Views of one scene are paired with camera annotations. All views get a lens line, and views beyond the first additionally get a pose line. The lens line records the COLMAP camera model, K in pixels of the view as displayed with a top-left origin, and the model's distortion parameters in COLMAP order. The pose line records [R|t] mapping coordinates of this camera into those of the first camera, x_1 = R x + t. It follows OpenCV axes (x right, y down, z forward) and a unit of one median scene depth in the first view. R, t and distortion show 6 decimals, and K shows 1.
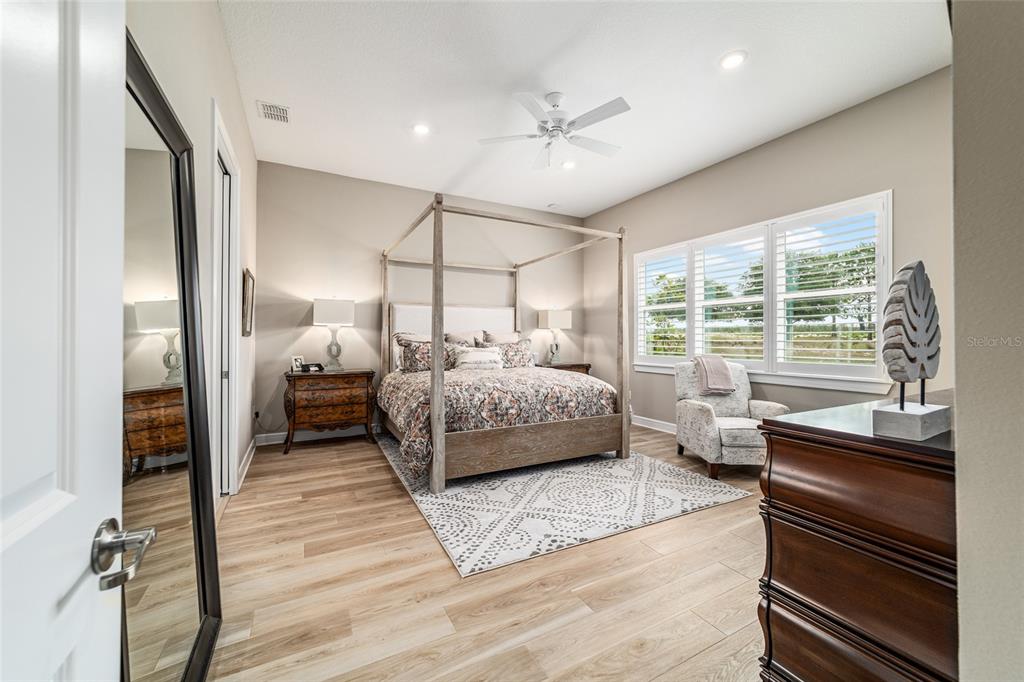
lens RADIAL K [[390.6, 0, 511.7], [0, 390.6, 337.5], [0, 0, 1]] dist [-0.012096, 0.004560]
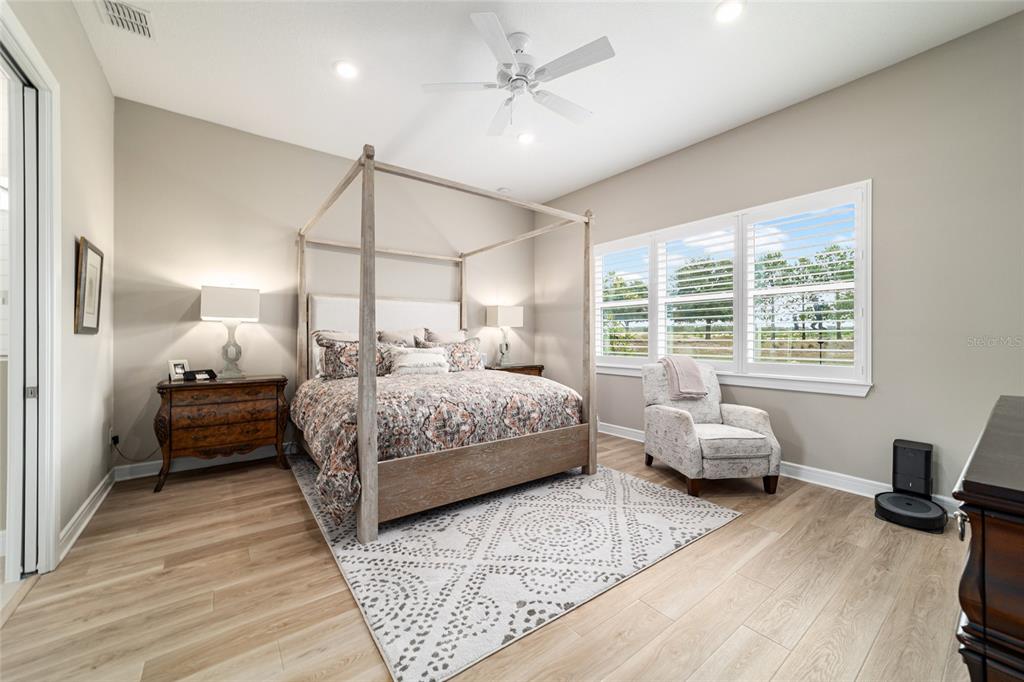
lens RADIAL K [[390.6, 0, 511.2], [0, 390.6, 339.2], [0, 0, 1]] dist [-0.012096, 0.004560]
pose [[0.987743, -0.000302, 0.156090, -0.028553], [-0.000834, 0.999974, 0.007214, 0.000172], [-0.156088, -0.007256, 0.987717, 0.184994]]
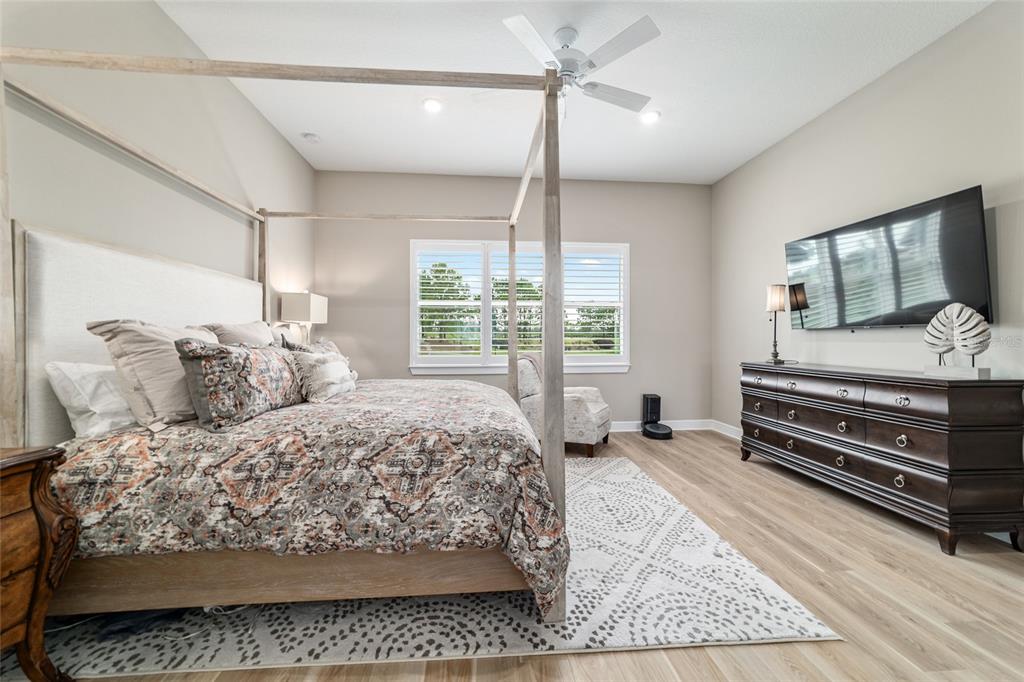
lens RADIAL K [[390.6, 0, 510.8], [0, 390.6, 338.1], [0, 0, 1]] dist [-0.012096, 0.004560]
pose [[0.400166, -0.001988, 0.916440, -0.623181], [-0.002122, 0.999993, 0.003096, 0.002410], [-0.916440, -0.003183, 0.400159, 0.726564]]
